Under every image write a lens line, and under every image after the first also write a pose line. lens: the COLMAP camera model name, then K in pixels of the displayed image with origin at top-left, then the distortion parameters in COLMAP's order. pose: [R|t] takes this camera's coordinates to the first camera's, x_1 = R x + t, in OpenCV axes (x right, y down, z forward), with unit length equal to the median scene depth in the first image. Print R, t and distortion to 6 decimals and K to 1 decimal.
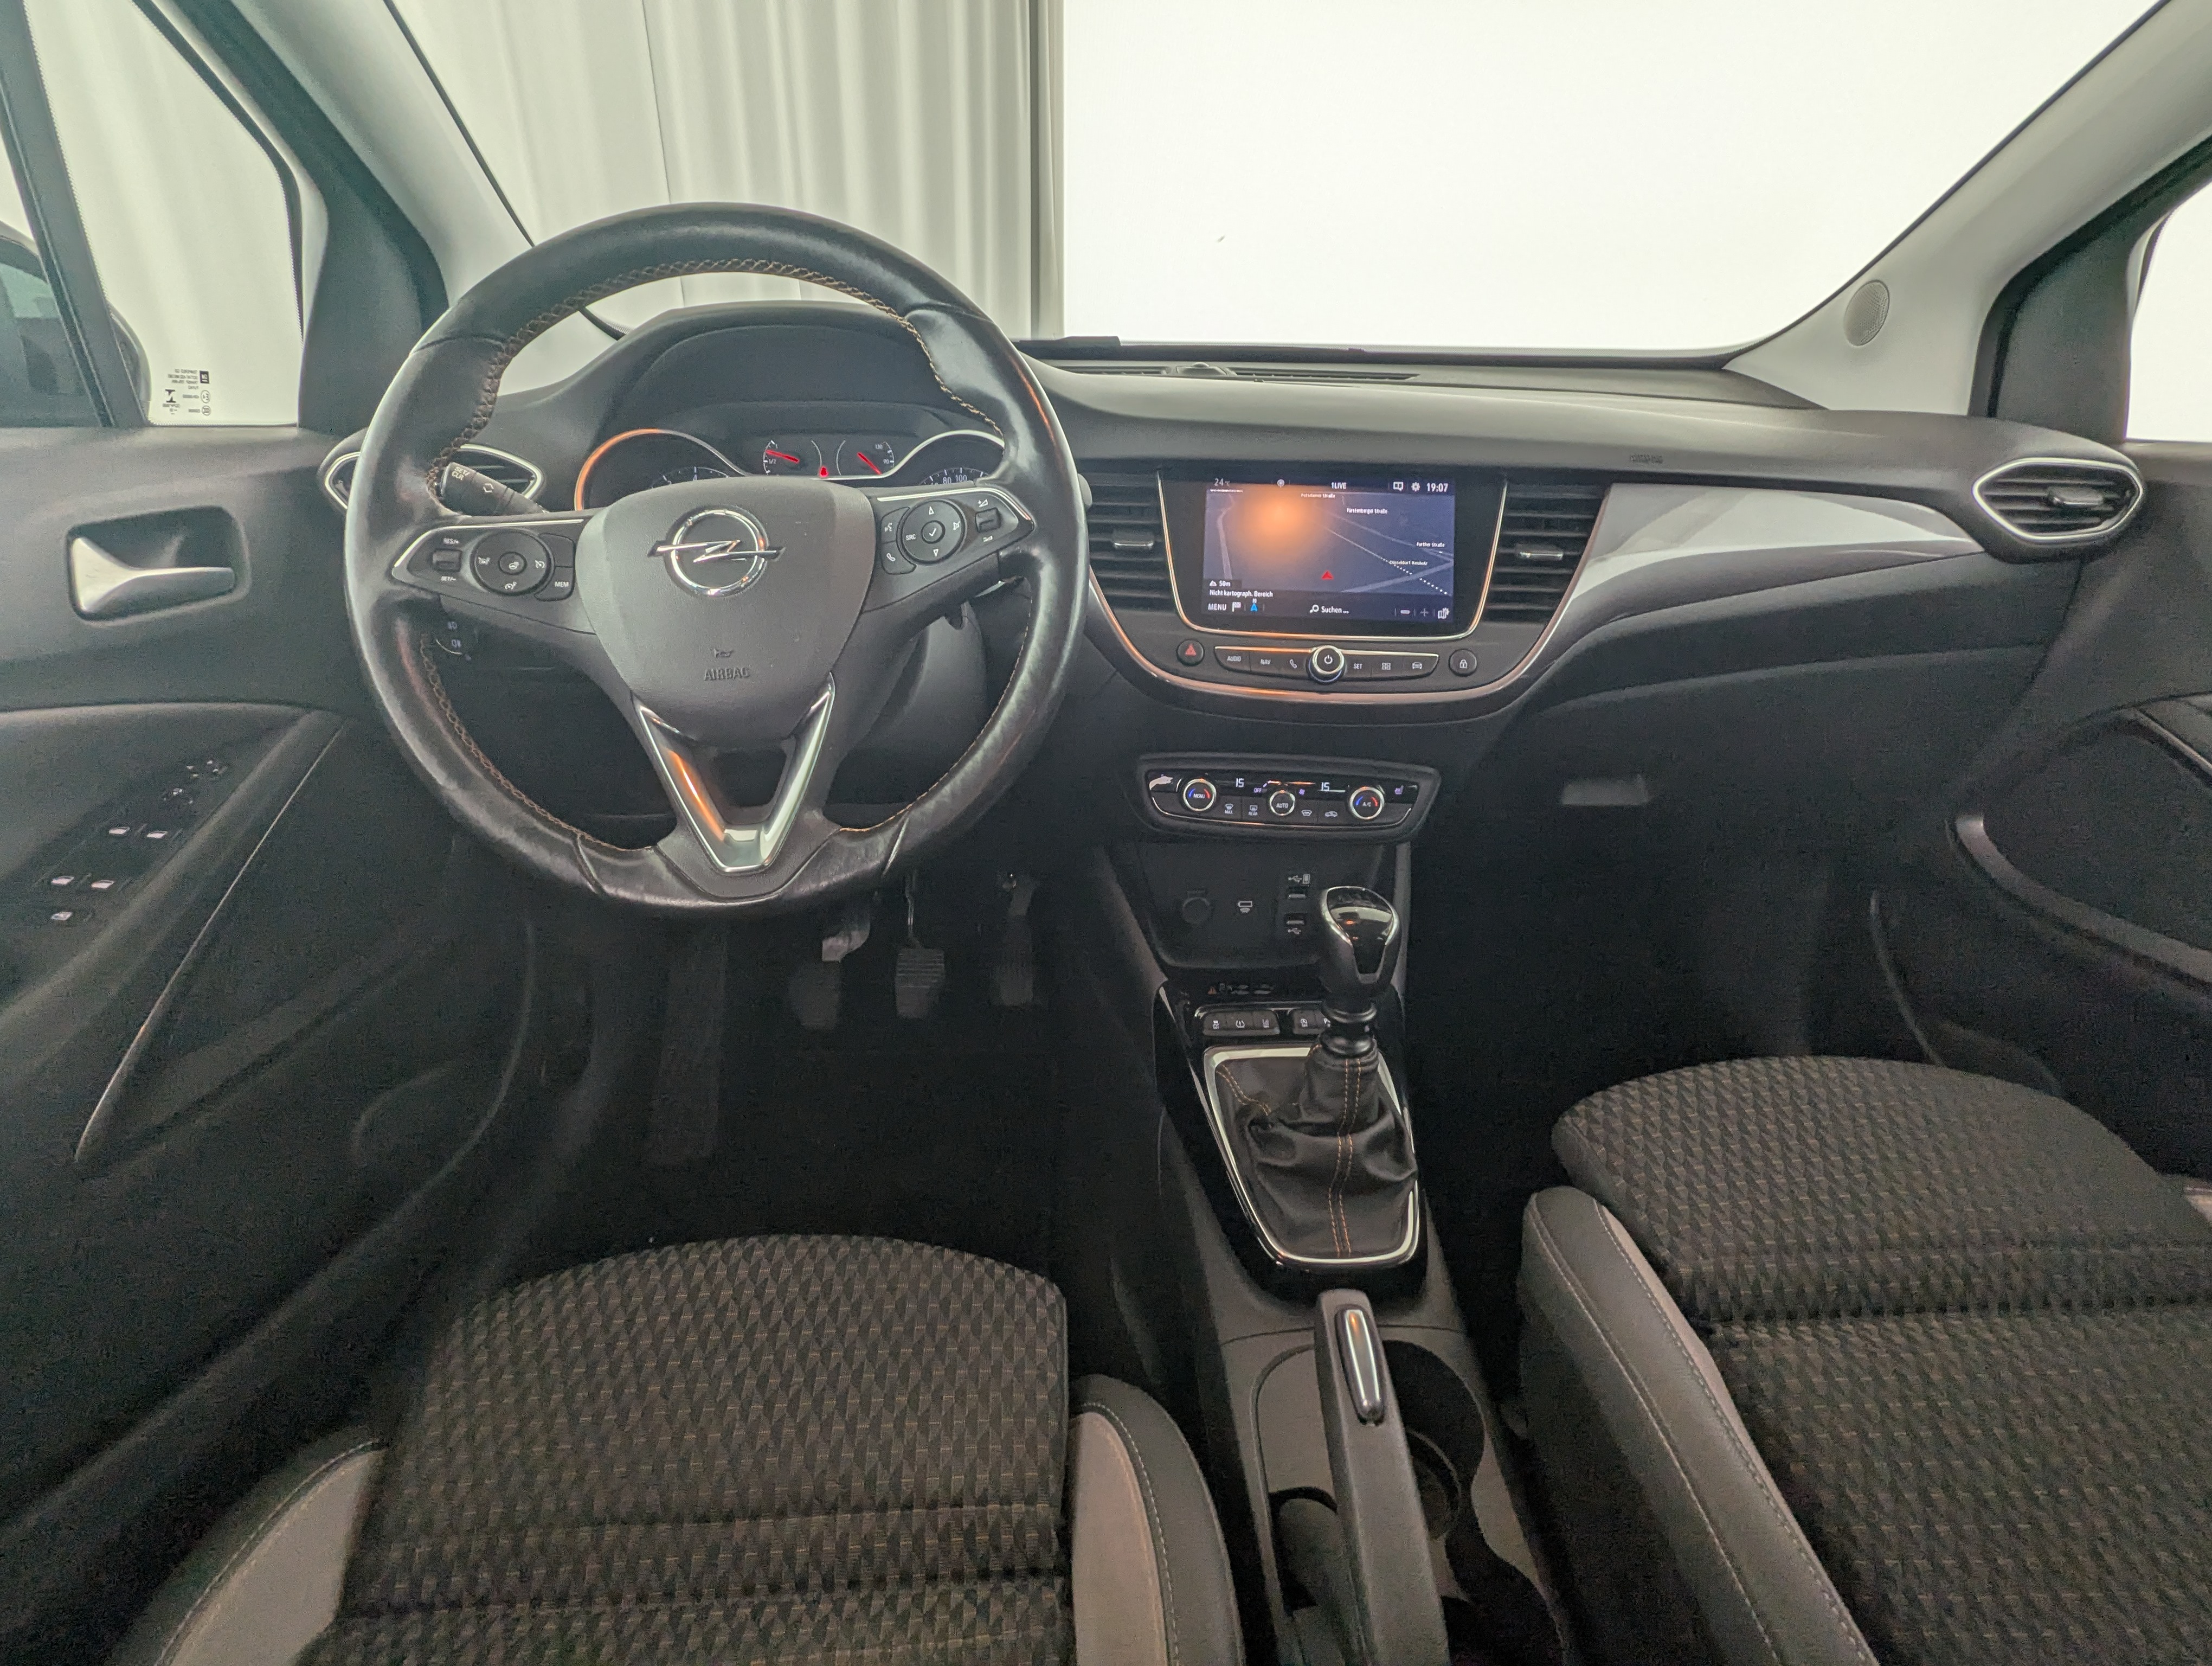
lens RADIAL K [[1123.5, 0, 1106.0], [0, 1123.5, 833.0], [0, 0, 1]] dist [0.001815, -0.001629]
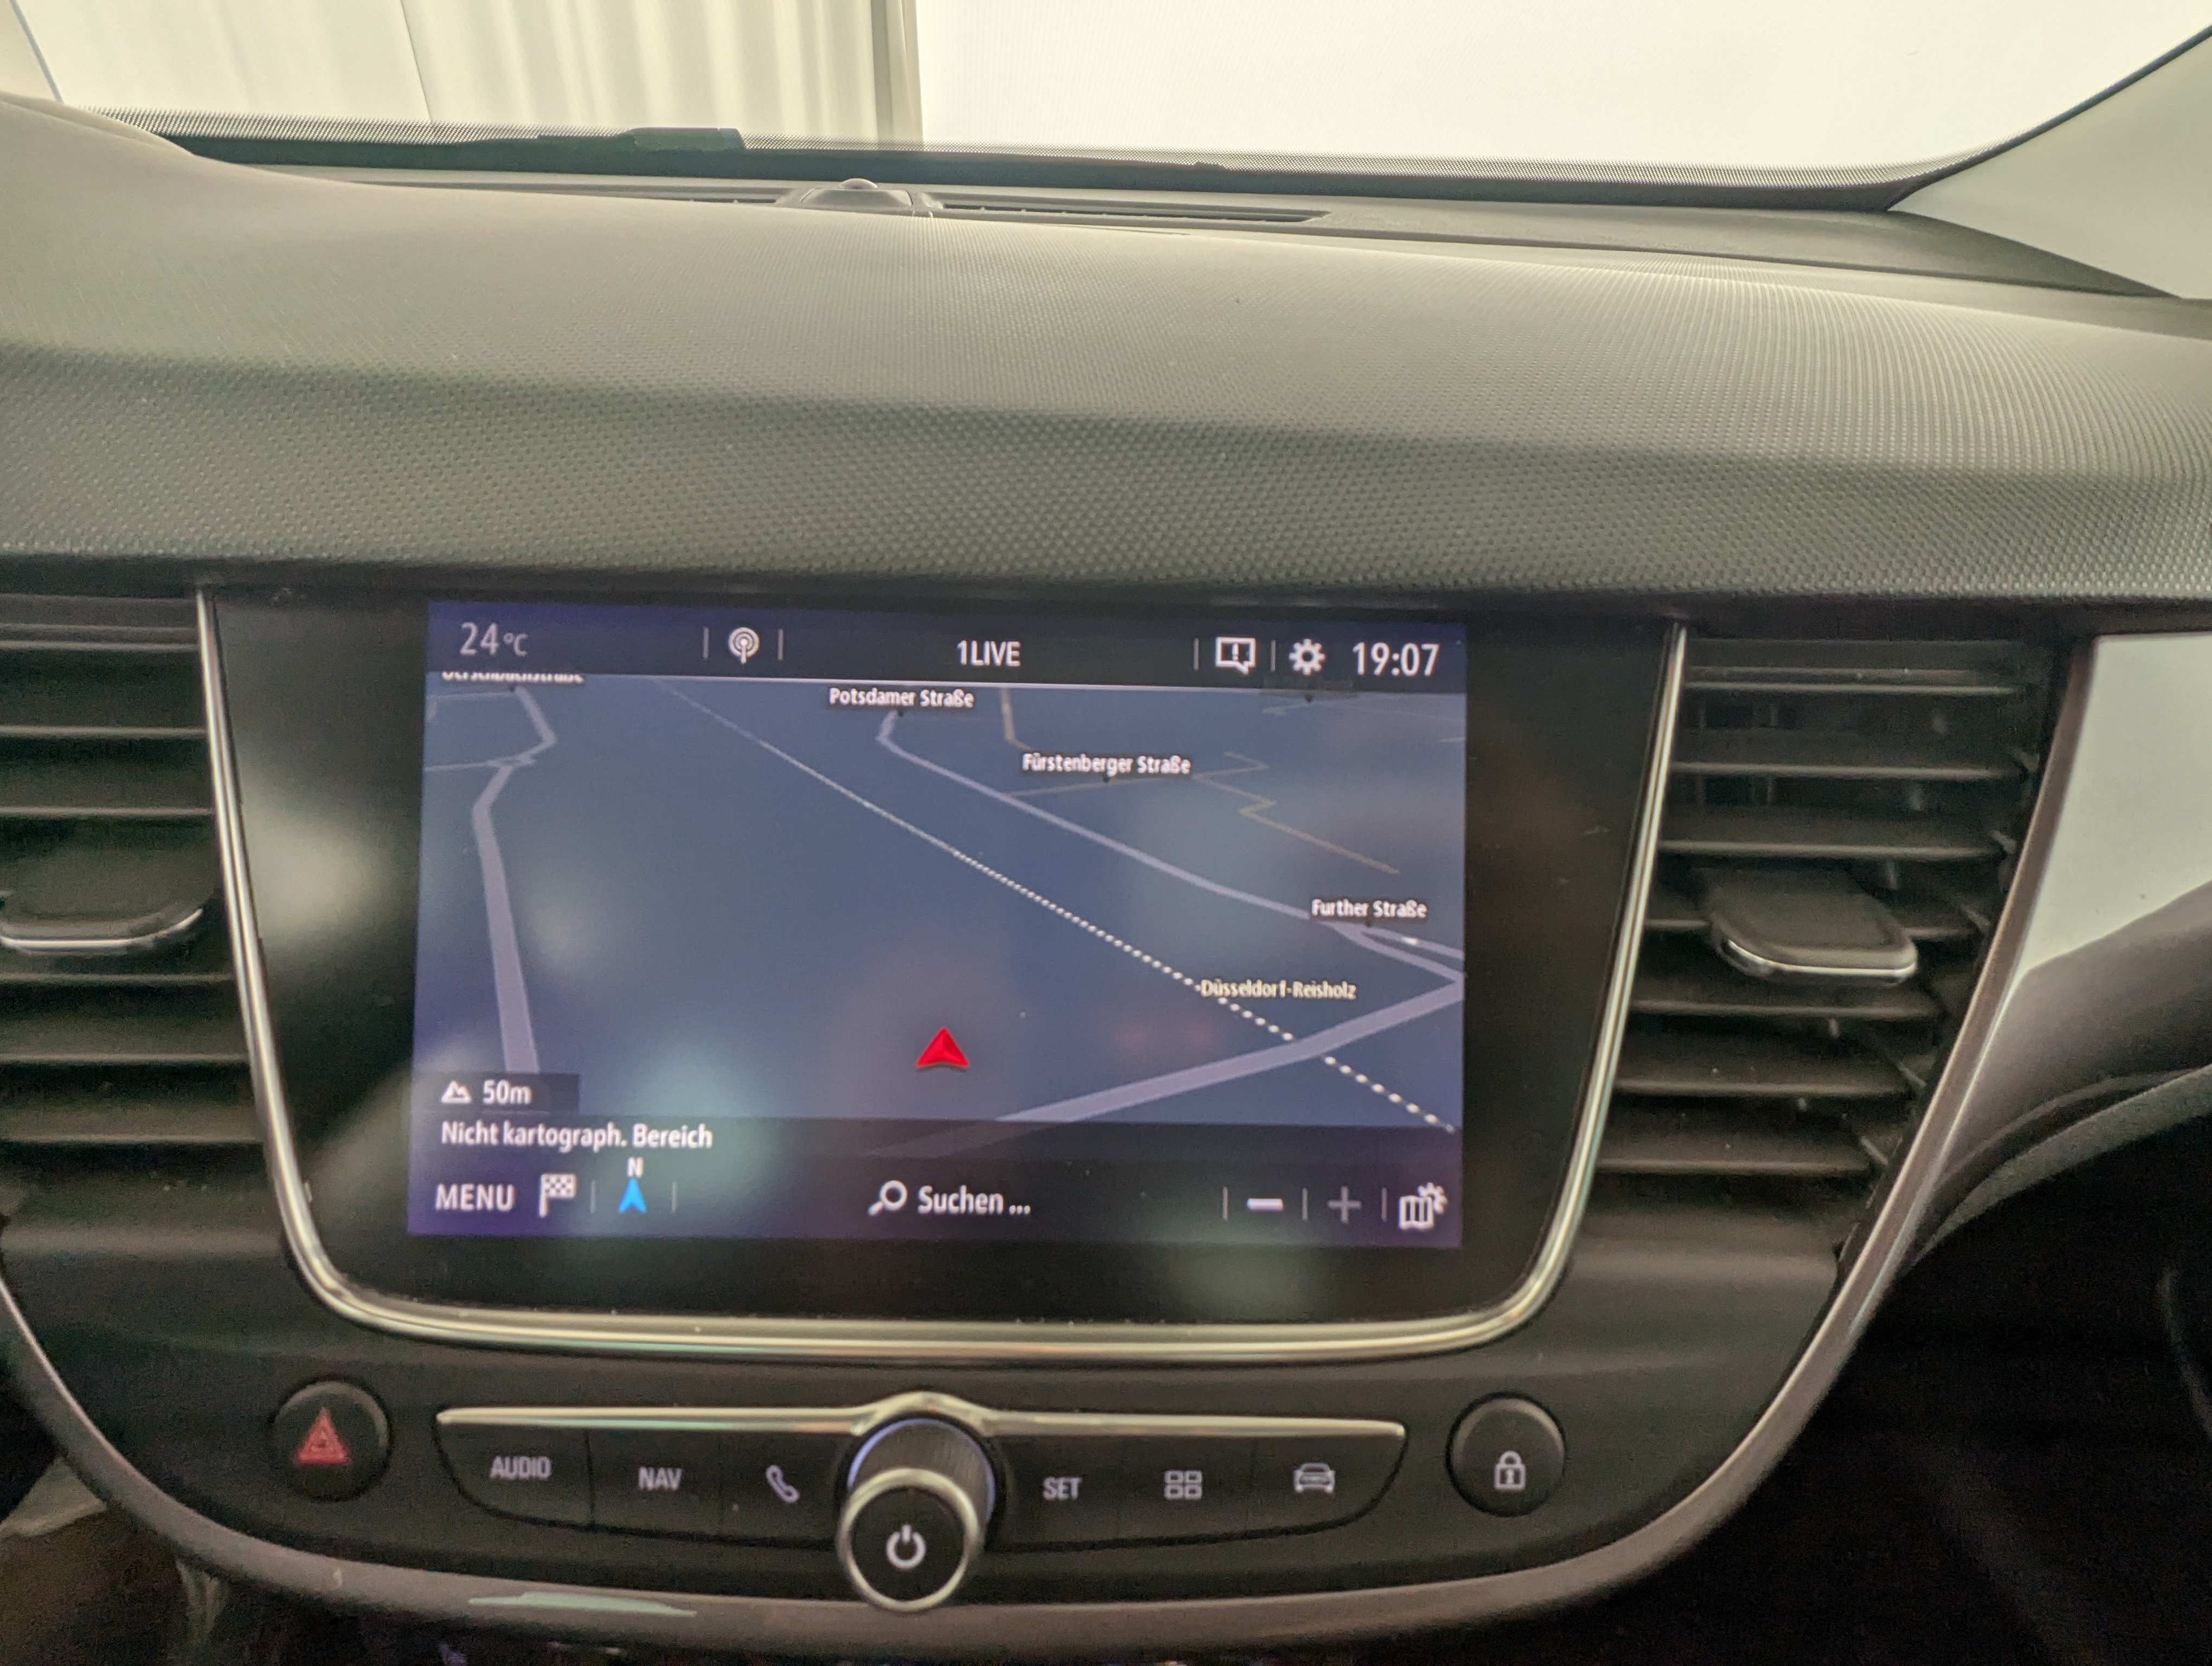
lens RADIAL K [[1123.5, 0, 1106.0], [0, 1123.5, 833.0], [0, 0, 1]] dist [0.001815, -0.001629]
pose [[0.996976, -0.030953, 0.071276, 0.215763], [0.023454, 0.994328, 0.103741, -0.297724], [-0.074083, -0.101755, 0.992047, 0.765862]]
